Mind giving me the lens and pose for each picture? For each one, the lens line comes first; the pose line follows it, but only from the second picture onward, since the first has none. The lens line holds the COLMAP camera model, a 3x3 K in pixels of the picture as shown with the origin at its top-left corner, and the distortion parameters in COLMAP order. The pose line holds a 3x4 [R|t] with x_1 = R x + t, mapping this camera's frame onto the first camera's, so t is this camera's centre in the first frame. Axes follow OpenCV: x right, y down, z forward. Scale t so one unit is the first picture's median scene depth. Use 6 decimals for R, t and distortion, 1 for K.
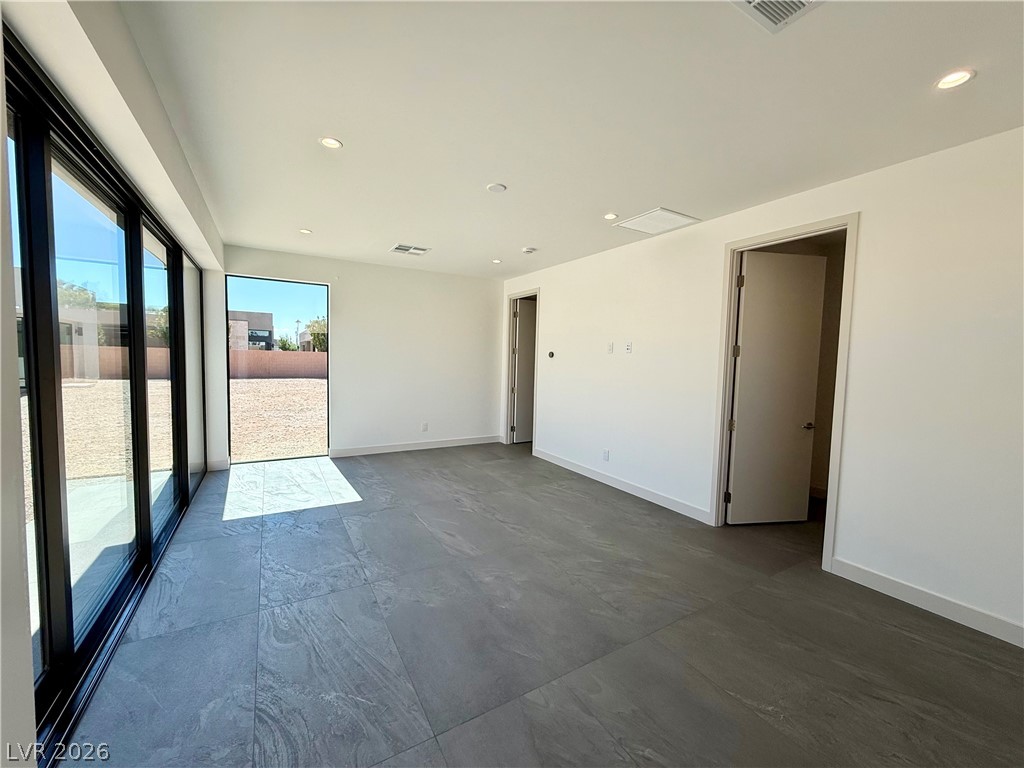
lens RADIAL K [[407.7, 0, 510.7], [0, 407.7, 383.7], [0, 0, 1]] dist [-0.001167, -0.000282]
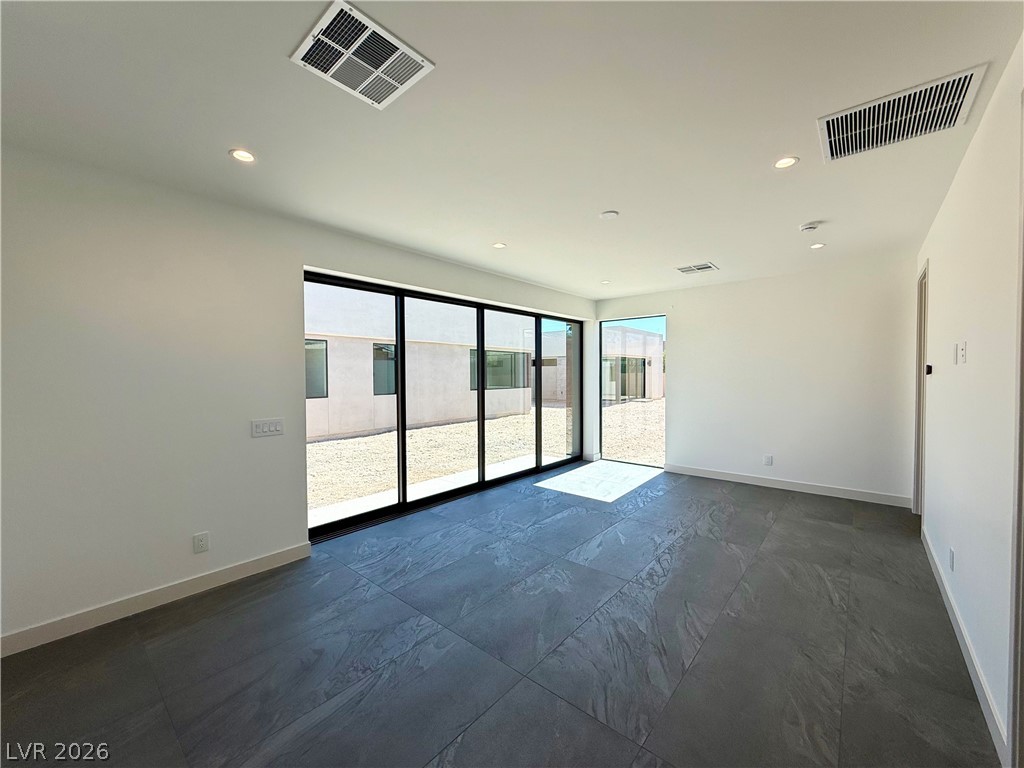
lens RADIAL K [[407.7, 0, 510.7], [0, 407.7, 383.7], [0, 0, 1]] dist [-0.001167, -0.000282]
pose [[0.318495, -0.003922, -0.947916, 0.639949], [-0.047147, 0.998688, -0.019973, -0.015509], [0.946751, 0.051052, 0.317893, 0.336793]]
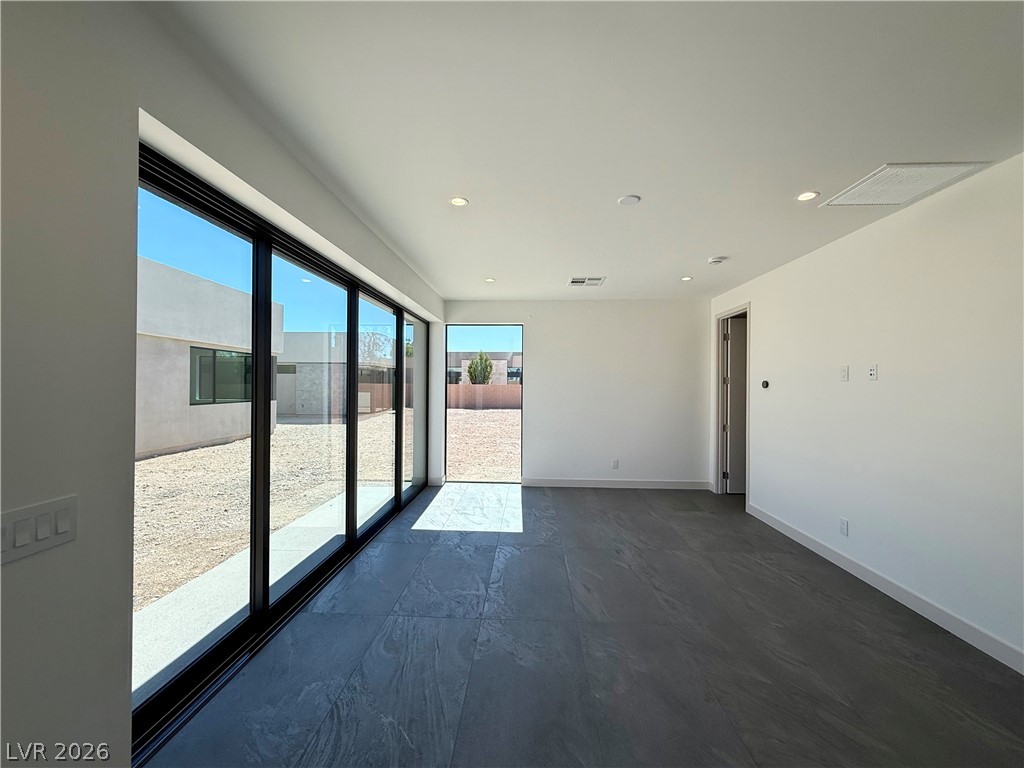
lens RADIAL K [[414.7, 0, 512.0], [0, 414.7, 384.0], [0, 0, 1]] dist [-0.001413, -0.000123]
pose [[0.837025, -0.019934, -0.546802, 0.176451], [-0.021696, 0.997341, -0.069571, -0.008510], [0.546735, 0.070096, 0.834367, 0.097580]]
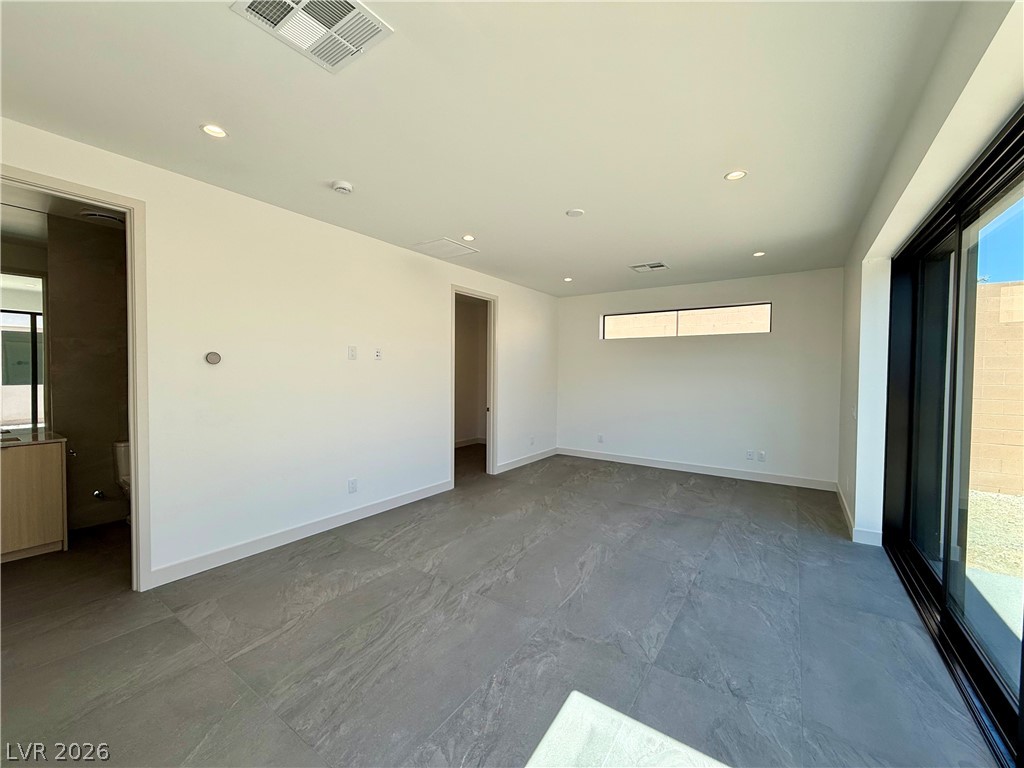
lens RADIAL K [[407.7, 0, 510.7], [0, 407.7, 383.7], [0, 0, 1]] dist [-0.001167, -0.000282]
pose [[-0.416616, -0.053776, 0.907491, -0.715339], [0.039131, 0.996263, 0.077001, -0.088664], [-0.908240, 0.067591, -0.412955, 1.205948]]
